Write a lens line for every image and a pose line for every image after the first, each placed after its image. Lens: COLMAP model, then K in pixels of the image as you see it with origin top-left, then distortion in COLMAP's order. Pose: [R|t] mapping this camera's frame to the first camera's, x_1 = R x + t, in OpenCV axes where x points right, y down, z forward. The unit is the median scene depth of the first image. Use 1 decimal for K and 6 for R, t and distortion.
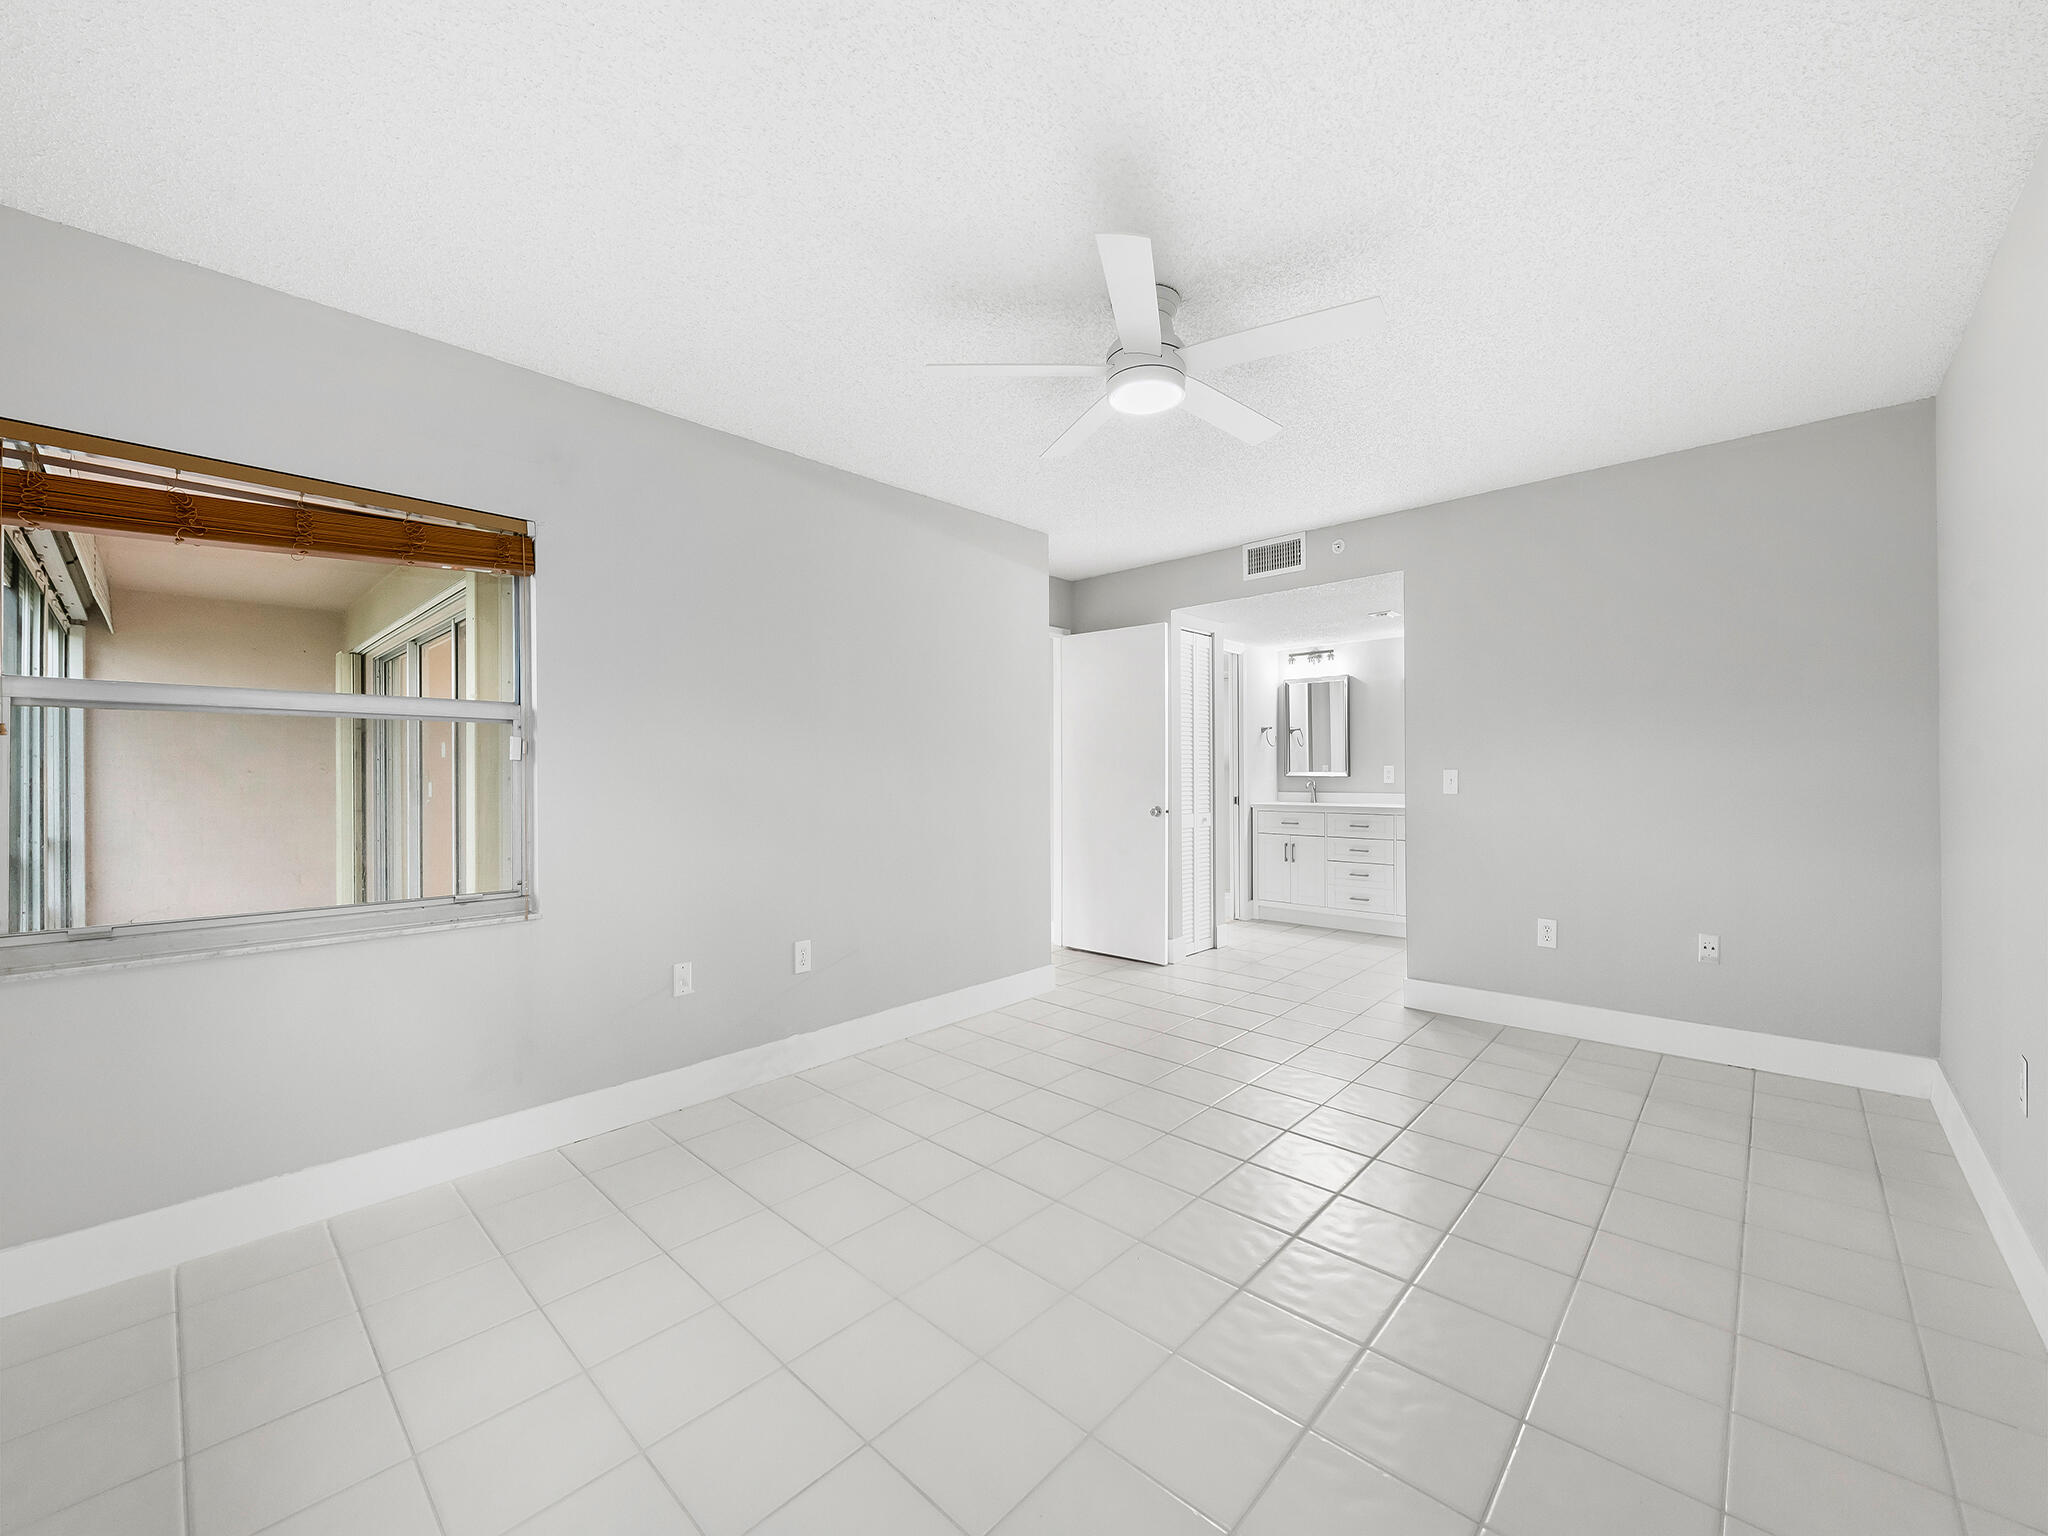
lens RADIAL K [[805.6, 0, 1030.2], [0, 805.6, 756.1], [0, 0, 1]] dist [-0.003548, -0.002173]
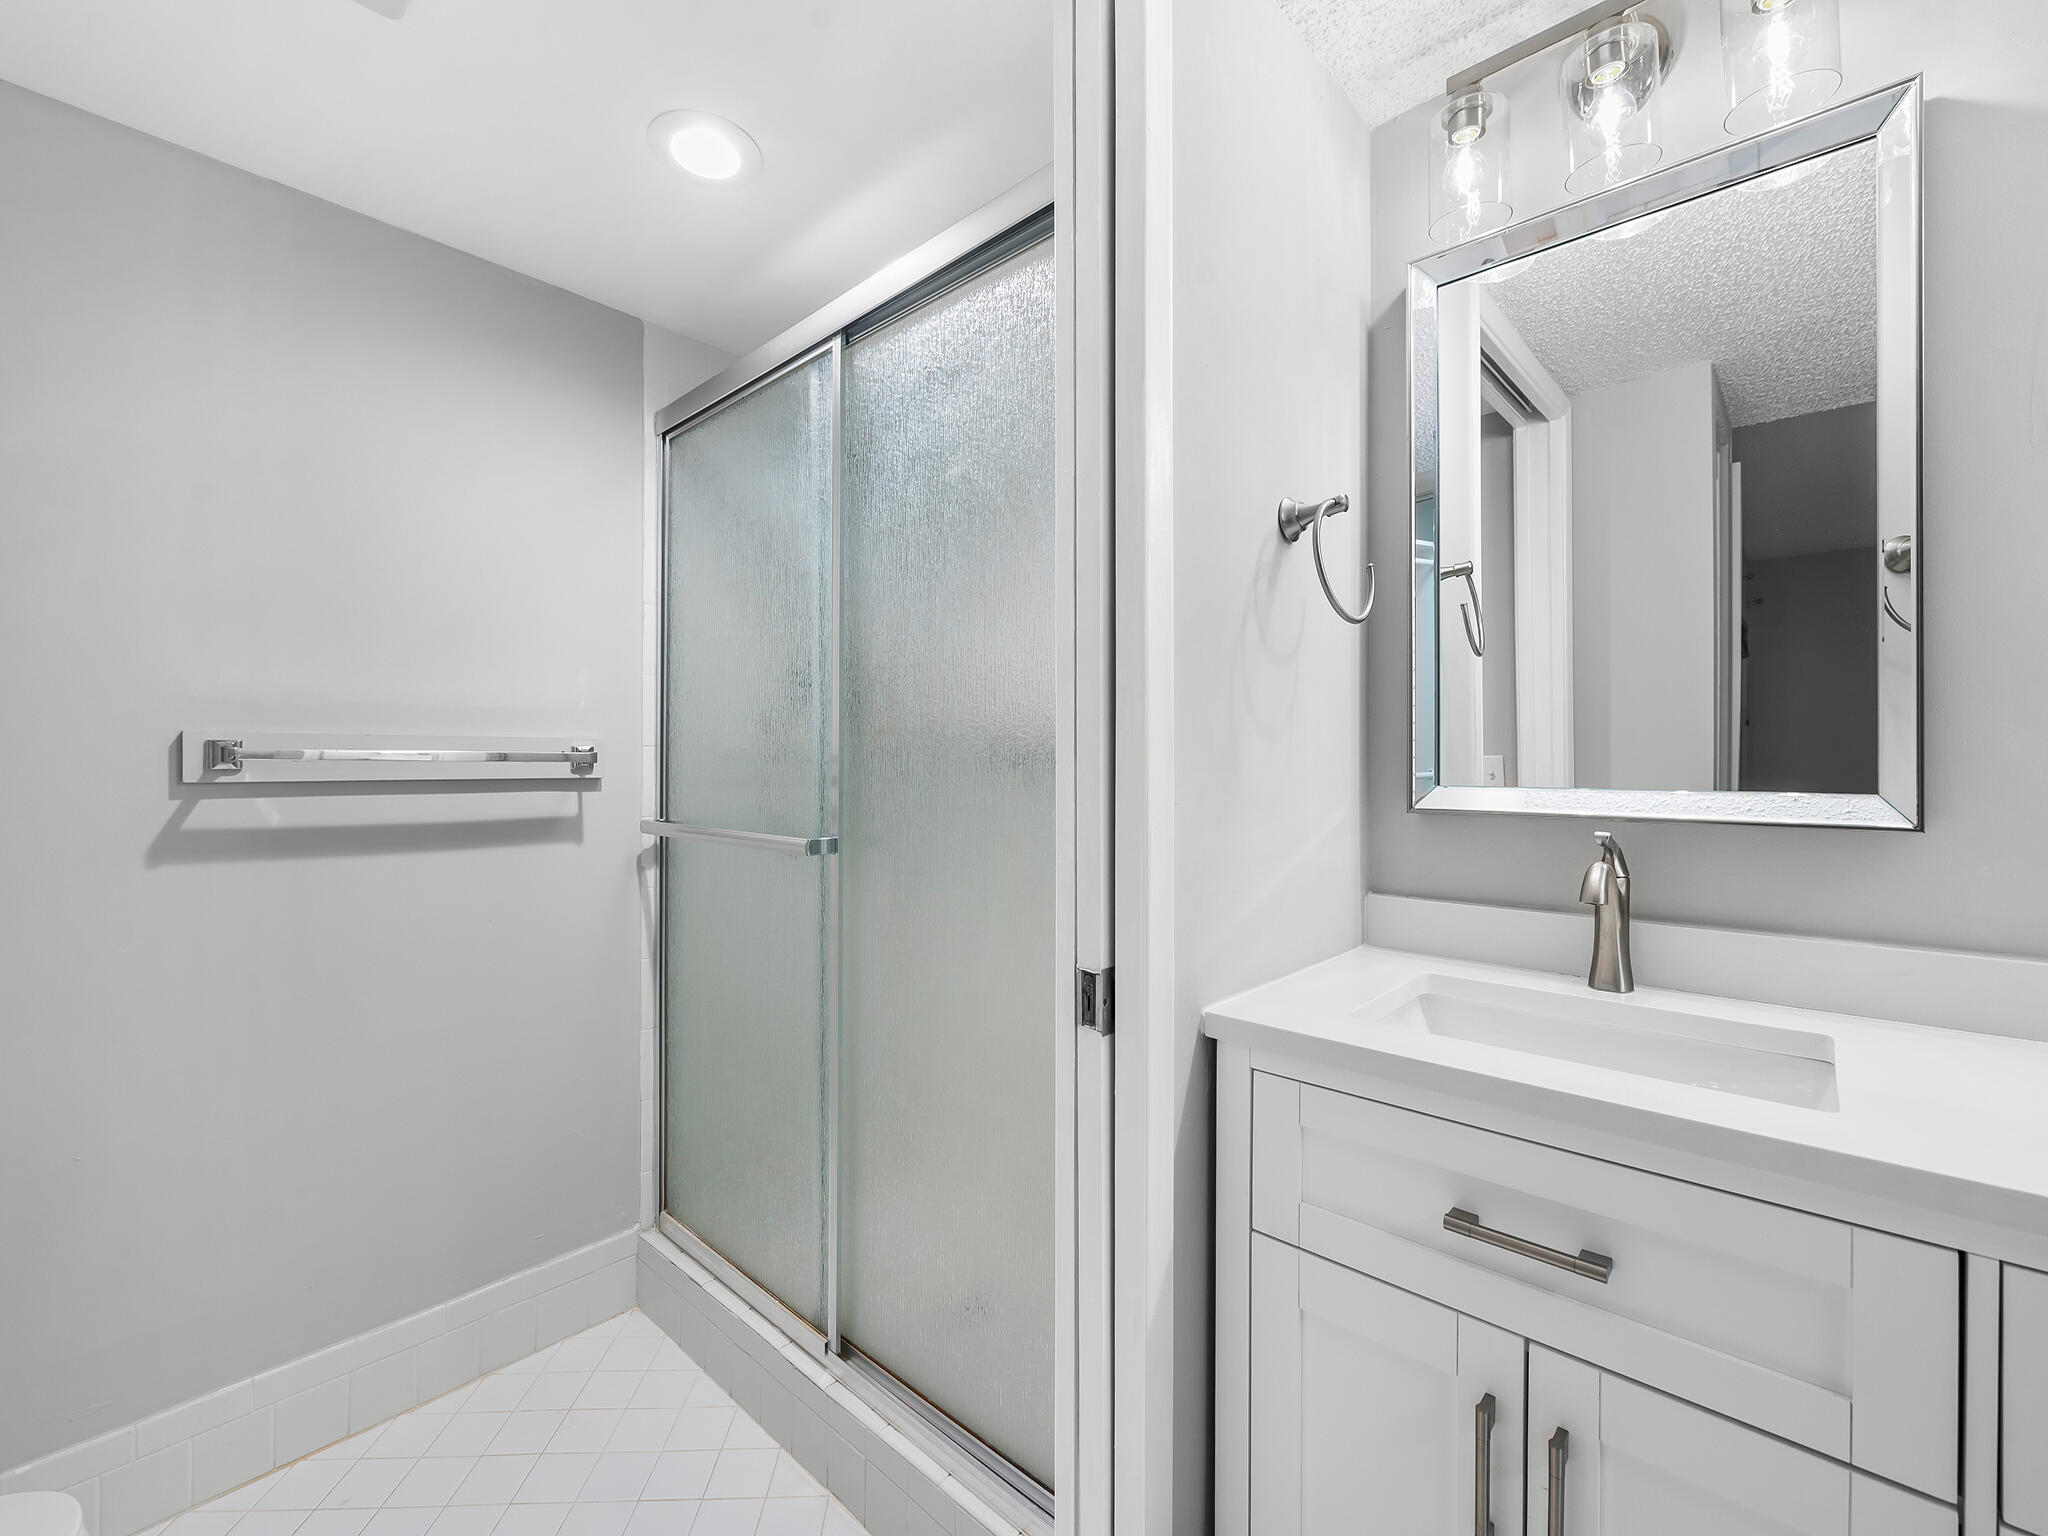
lens RADIAL K [[837.8, 0, 1024.1], [0, 837.8, 763.0], [0, 0, 1]] dist [0.005109, -0.005226]
pose [[0.999854, 0.005307, 0.016256, 0.234348], [-0.005165, 0.999948, -0.008796, 0.016844], [-0.016302, 0.008711, 0.999829, 0.836339]]
